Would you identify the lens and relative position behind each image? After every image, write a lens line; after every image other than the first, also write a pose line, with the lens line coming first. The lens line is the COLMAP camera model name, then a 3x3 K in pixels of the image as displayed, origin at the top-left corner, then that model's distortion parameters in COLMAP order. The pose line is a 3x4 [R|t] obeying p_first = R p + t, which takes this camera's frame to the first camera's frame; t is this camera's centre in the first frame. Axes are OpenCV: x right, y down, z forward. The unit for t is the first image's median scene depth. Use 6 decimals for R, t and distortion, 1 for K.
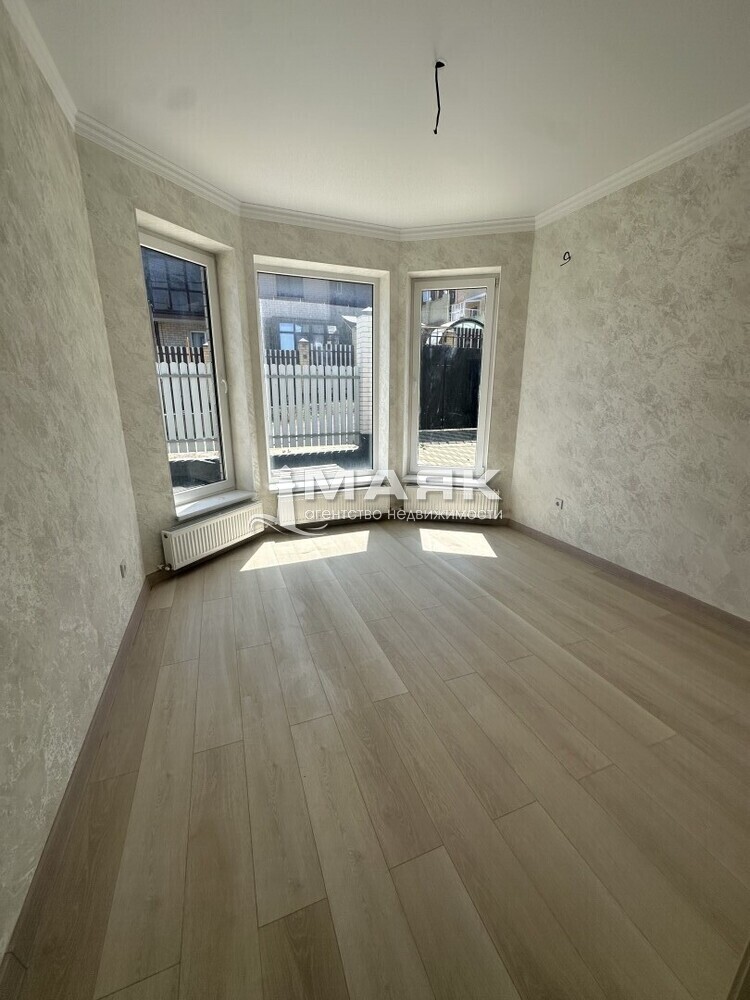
lens RADIAL K [[398.4, 0, 374.4], [0, 398.4, 498.0], [0, 0, 1]] dist [-0.004229, 0.000532]
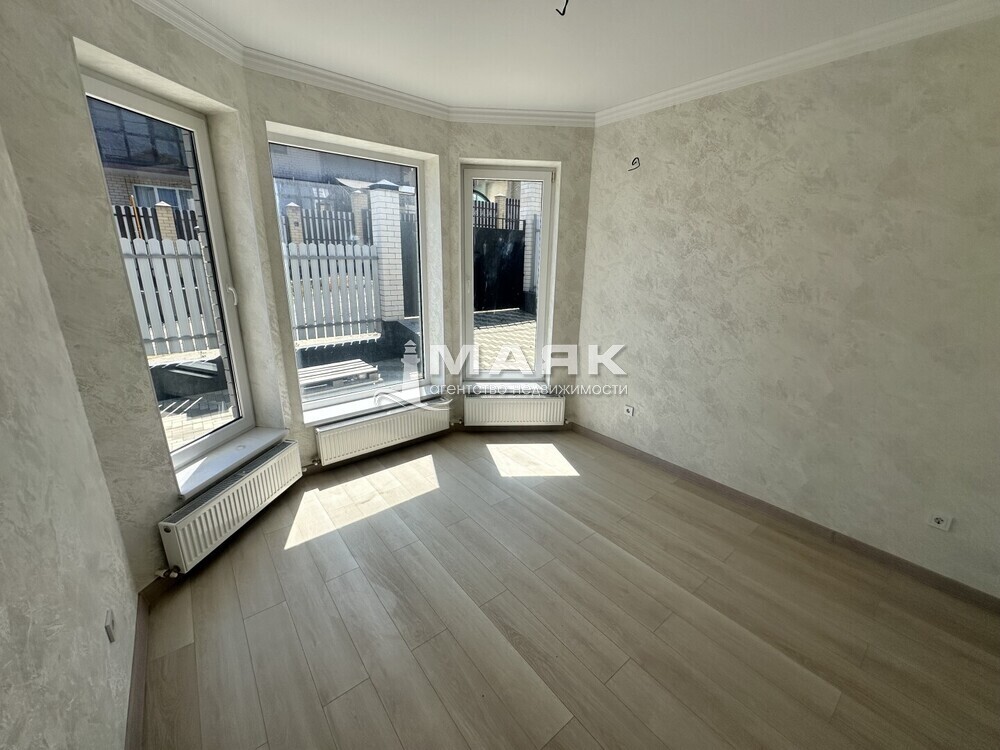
lens RADIAL K [[398.4, 0, 499.1], [0, 398.4, 374.5], [0, 0, 1]] dist [-0.004229, 0.000532]
pose [[0.954203, -0.069625, 0.290945, -0.155493], [0.062590, 0.997479, 0.033427, -0.155234], [-0.292539, -0.013686, 0.956156, 0.177288]]
